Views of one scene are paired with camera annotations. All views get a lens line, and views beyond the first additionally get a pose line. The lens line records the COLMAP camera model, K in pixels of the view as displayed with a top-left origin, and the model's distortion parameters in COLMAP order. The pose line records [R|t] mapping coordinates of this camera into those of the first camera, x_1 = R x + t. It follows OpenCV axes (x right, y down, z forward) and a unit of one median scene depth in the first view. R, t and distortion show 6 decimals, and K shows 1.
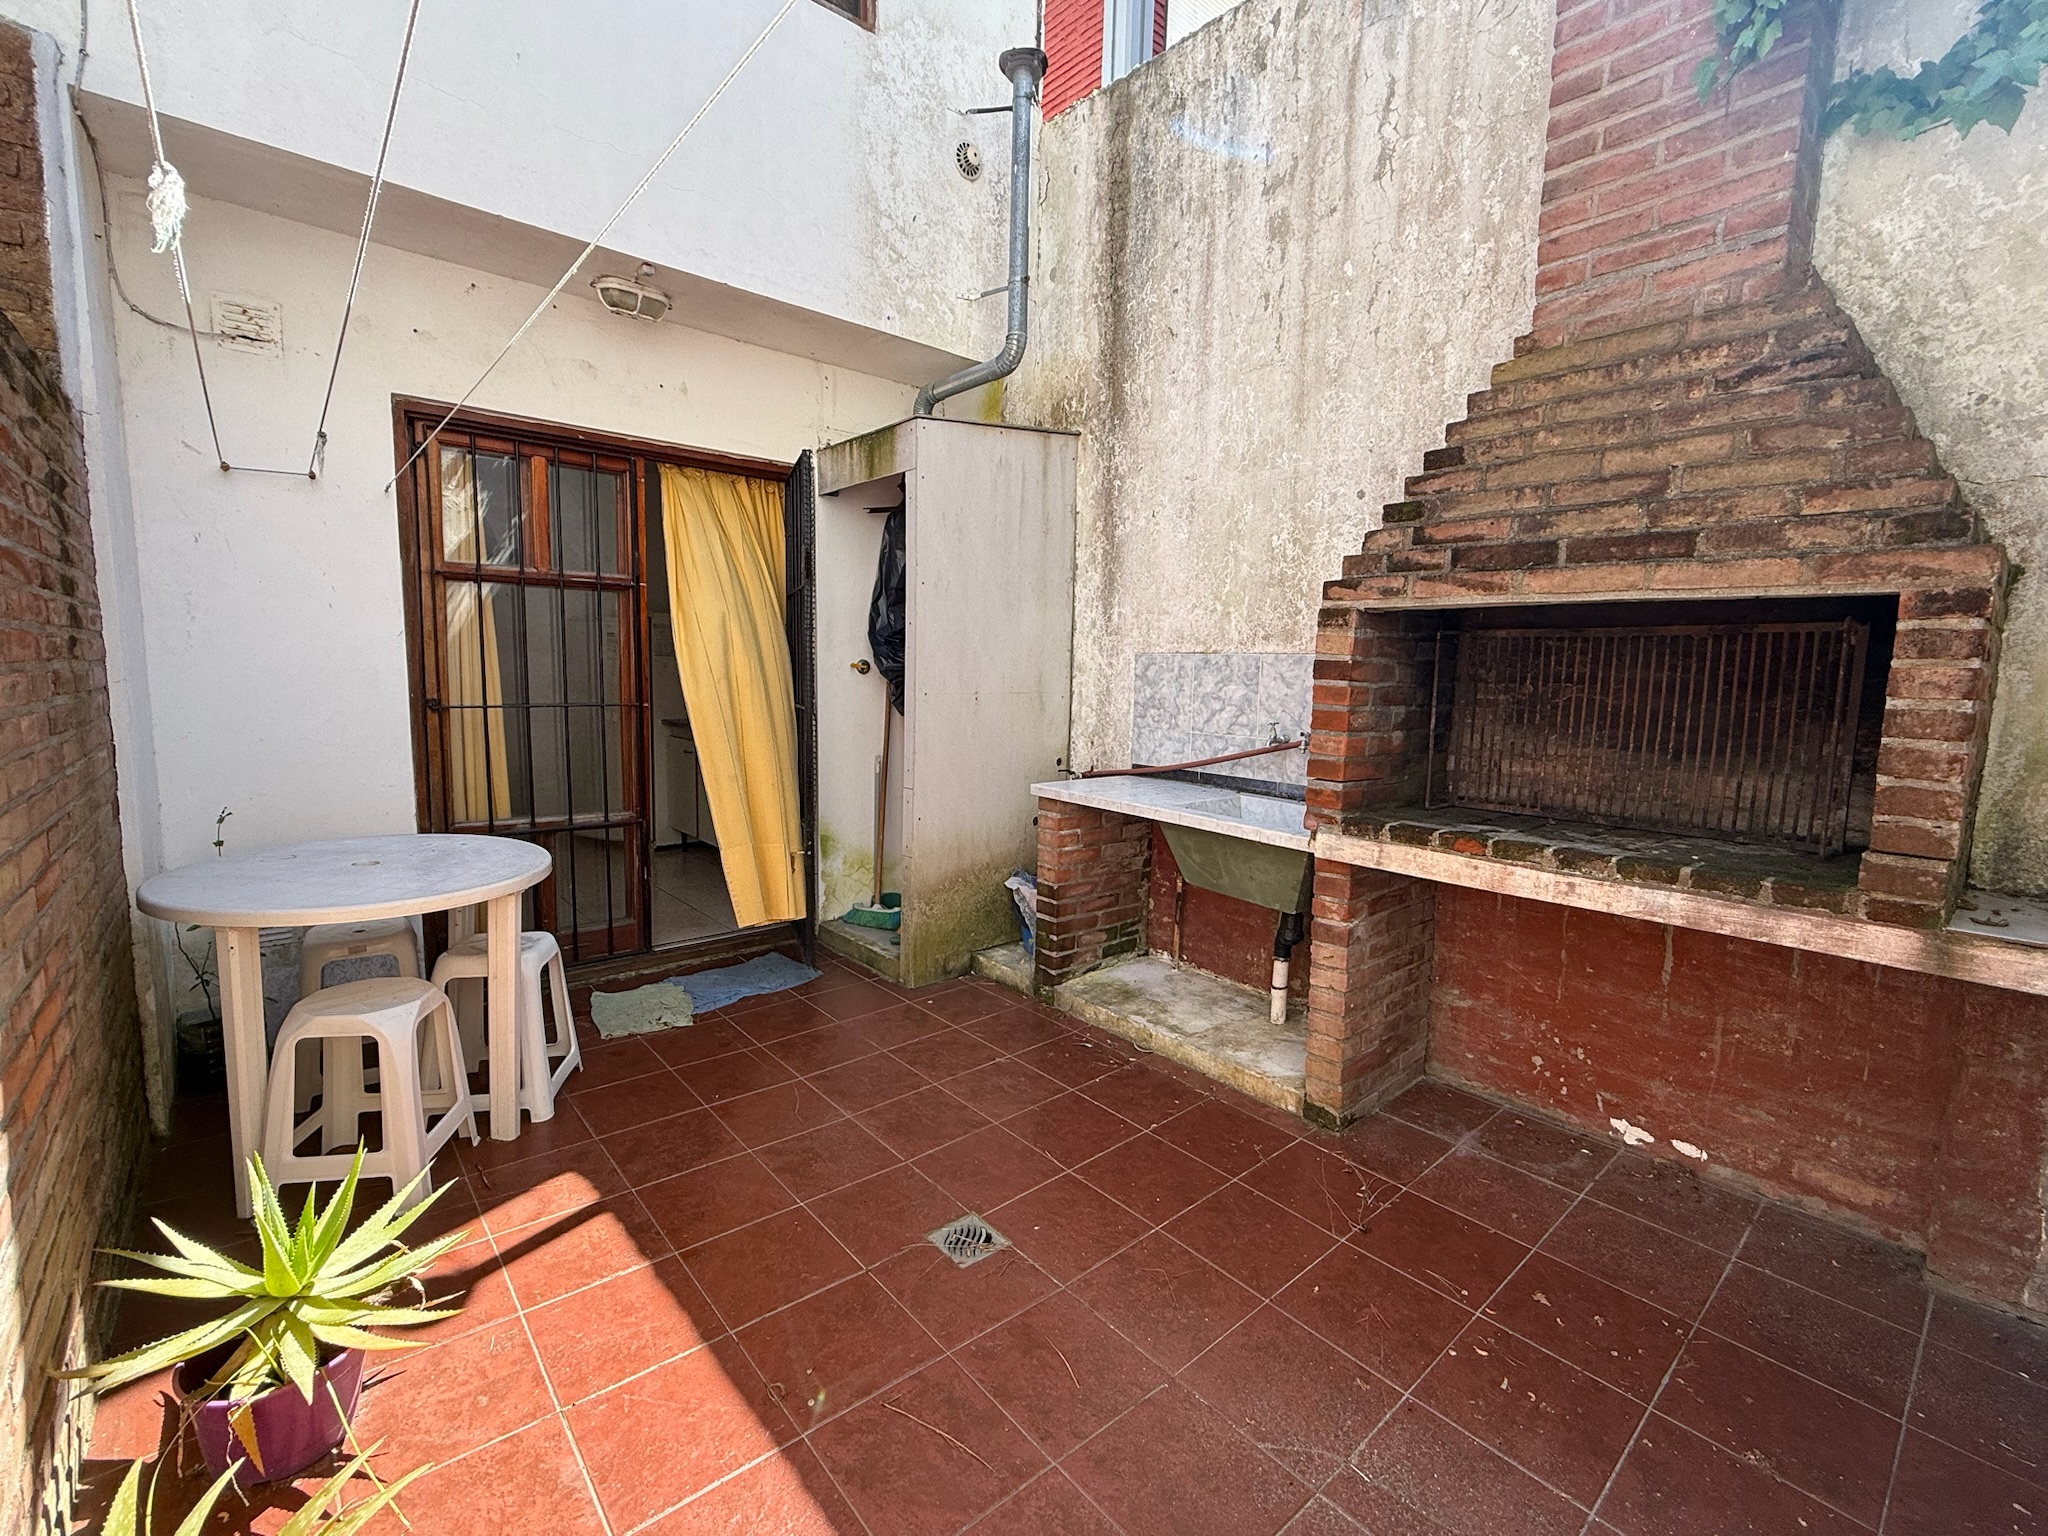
lens RADIAL K [[882.7, 0, 1031.0], [0, 882.7, 767.5], [0, 0, 1]] dist [-0.003779, 0.000002]
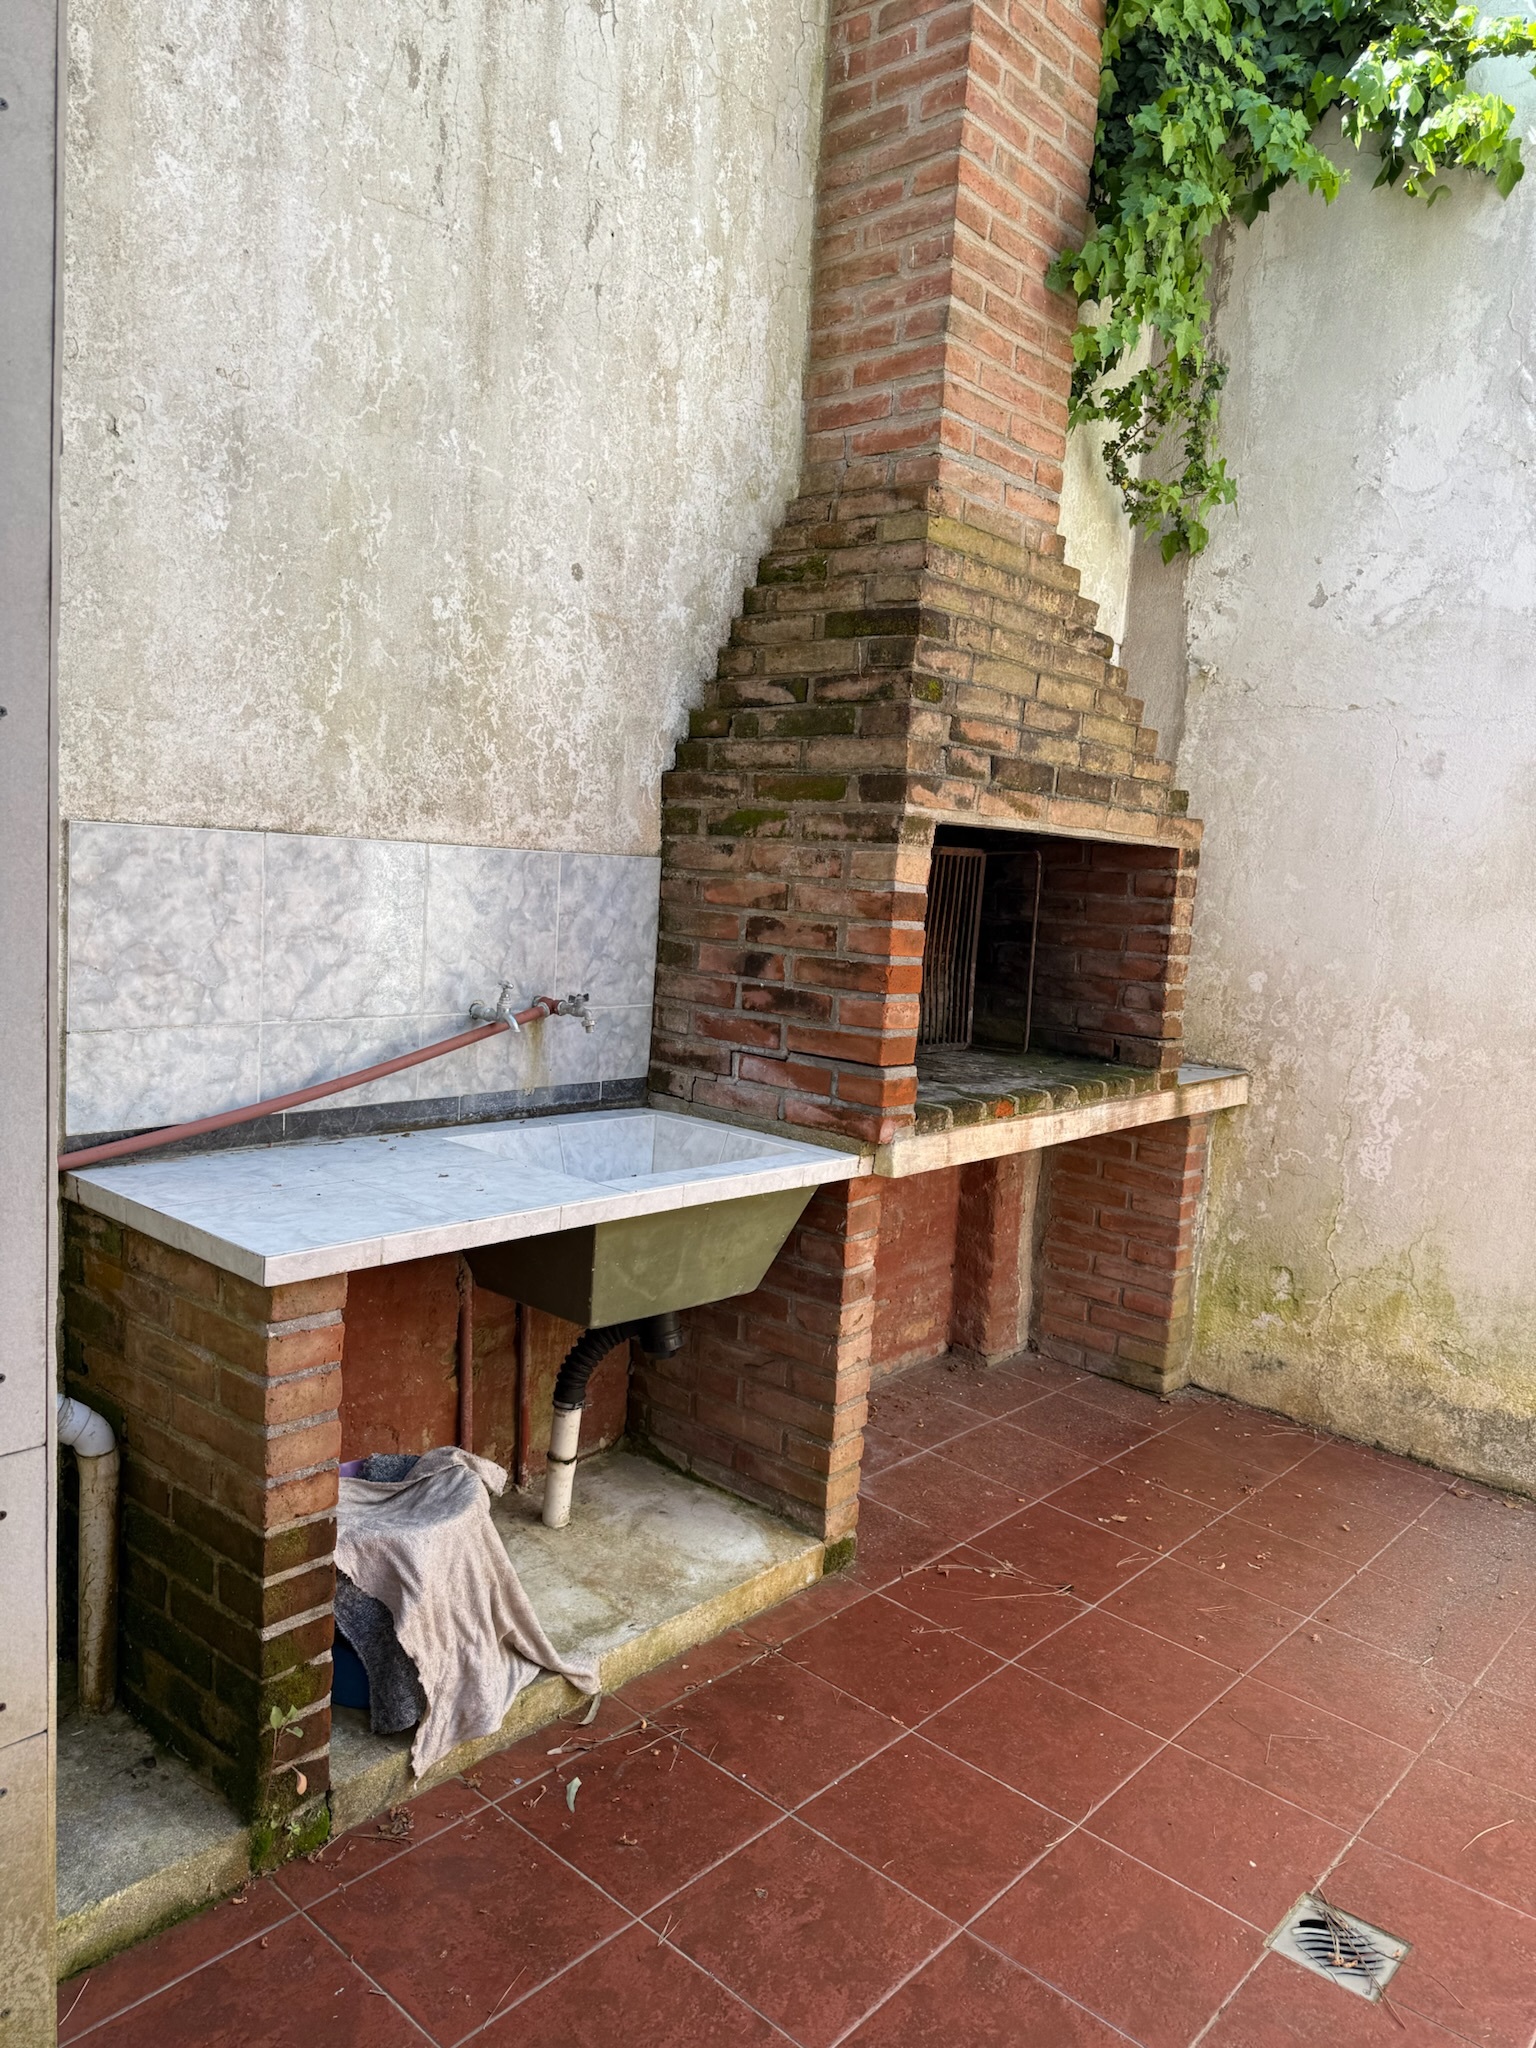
lens RADIAL K [[1424.6, 0, 771.7], [0, 1424.6, 1018.7], [0, 0, 1]] dist [0.055560, -0.076265]
pose [[-0.131125, -0.144365, 0.980798, -0.565831], [0.041895, 0.987649, 0.150975, -0.149226], [-0.990480, 0.060887, -0.123458, 0.952061]]
